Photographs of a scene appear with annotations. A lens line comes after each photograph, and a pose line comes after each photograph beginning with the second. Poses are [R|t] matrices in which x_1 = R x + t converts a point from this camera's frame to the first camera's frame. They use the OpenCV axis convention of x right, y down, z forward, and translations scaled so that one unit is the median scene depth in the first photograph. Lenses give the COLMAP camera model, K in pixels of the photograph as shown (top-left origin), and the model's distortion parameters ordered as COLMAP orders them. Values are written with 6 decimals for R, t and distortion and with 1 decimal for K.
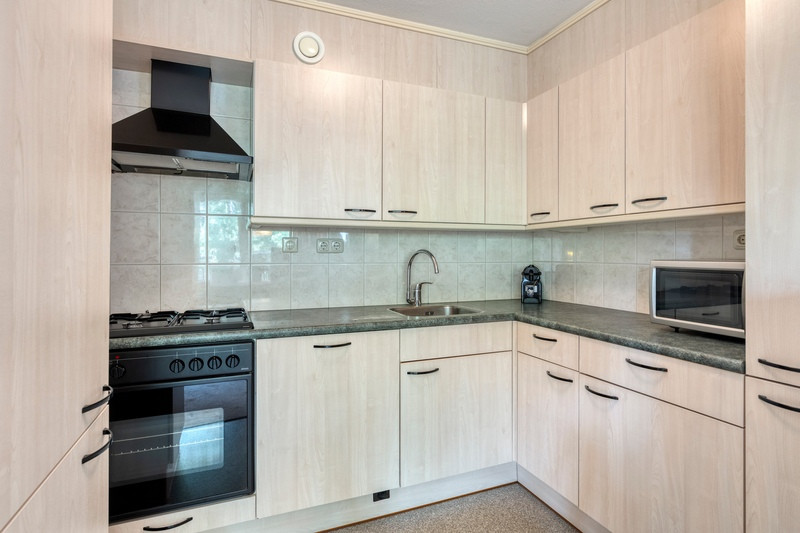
lens RADIAL K [[427.5, 0, 403.1], [0, 427.5, 260.4], [0, 0, 1]] dist [-0.003215, 0.002720]
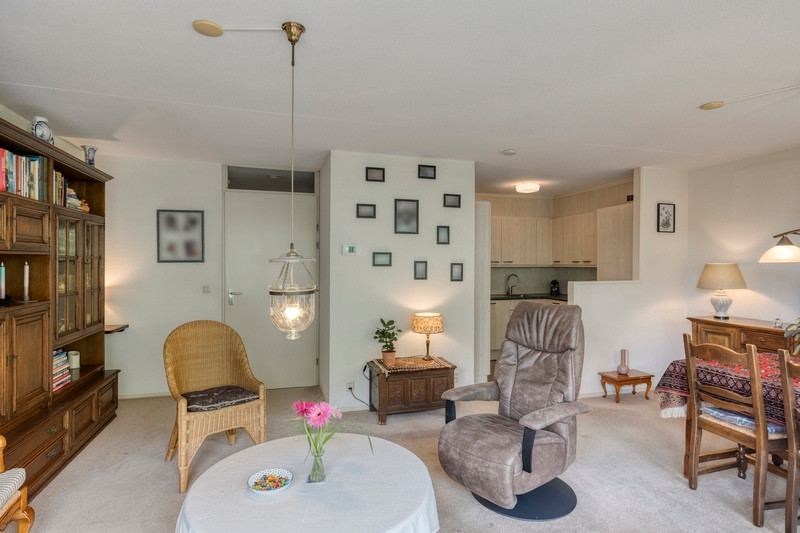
lens RADIAL K [[427.5, 0, 397.6], [0, 427.5, 267.6], [0, 0, 1]] dist [-0.003215, 0.002720]
pose [[0.994617, 0.002476, -0.103589, -0.407685], [-0.002576, 0.999996, -0.000835, -0.062764], [0.103587, 0.001097, 0.994620, -1.813427]]
